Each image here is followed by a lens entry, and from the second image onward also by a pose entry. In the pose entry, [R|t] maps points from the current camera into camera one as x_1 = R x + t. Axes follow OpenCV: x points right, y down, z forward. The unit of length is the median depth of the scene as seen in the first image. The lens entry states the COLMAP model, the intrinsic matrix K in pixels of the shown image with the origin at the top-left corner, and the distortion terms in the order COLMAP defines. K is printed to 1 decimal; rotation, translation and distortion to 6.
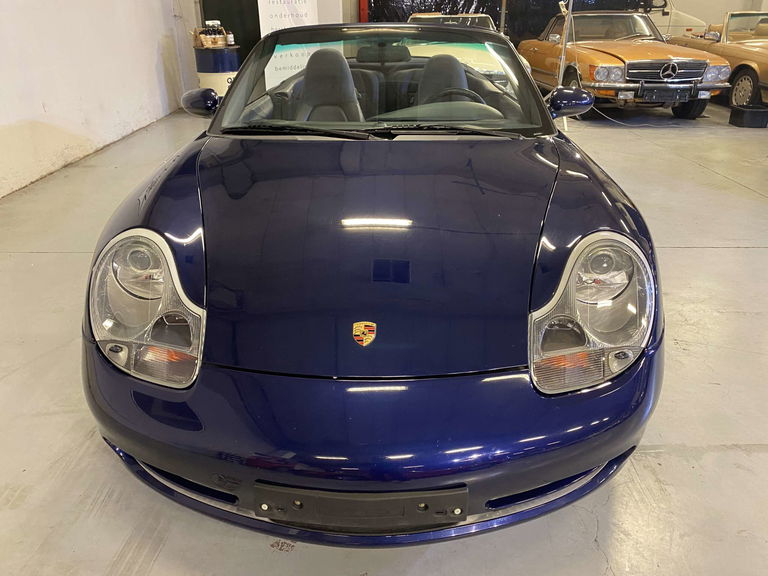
lens RADIAL K [[584.9, 0, 383.3], [0, 584.9, 291.2], [0, 0, 1]] dist [0.031908, -0.026168]
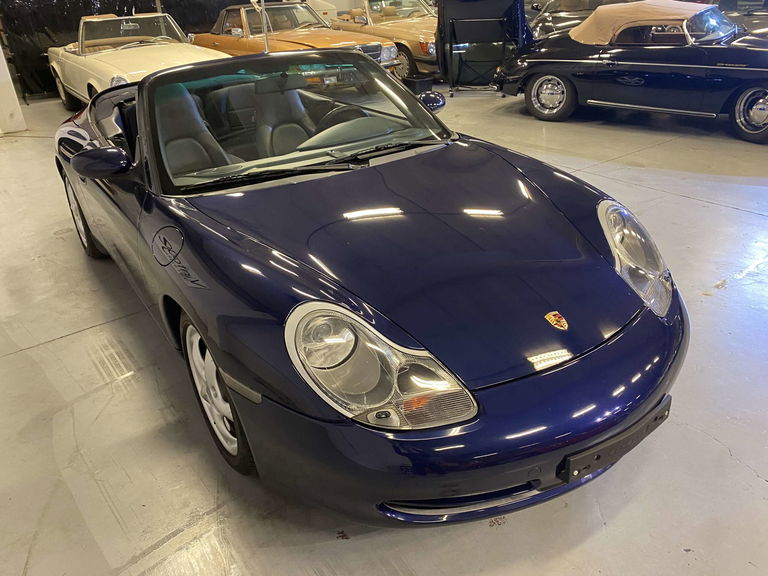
lens RADIAL K [[584.9, 0, 382.2], [0, 584.9, 284.8], [0, 0, 1]] dist [0.031908, -0.026168]
pose [[0.809471, -0.298297, 0.505743, -0.189660], [0.287683, 0.952357, 0.101267, -0.047385], [-0.511855, 0.063521, 0.856720, 0.018096]]
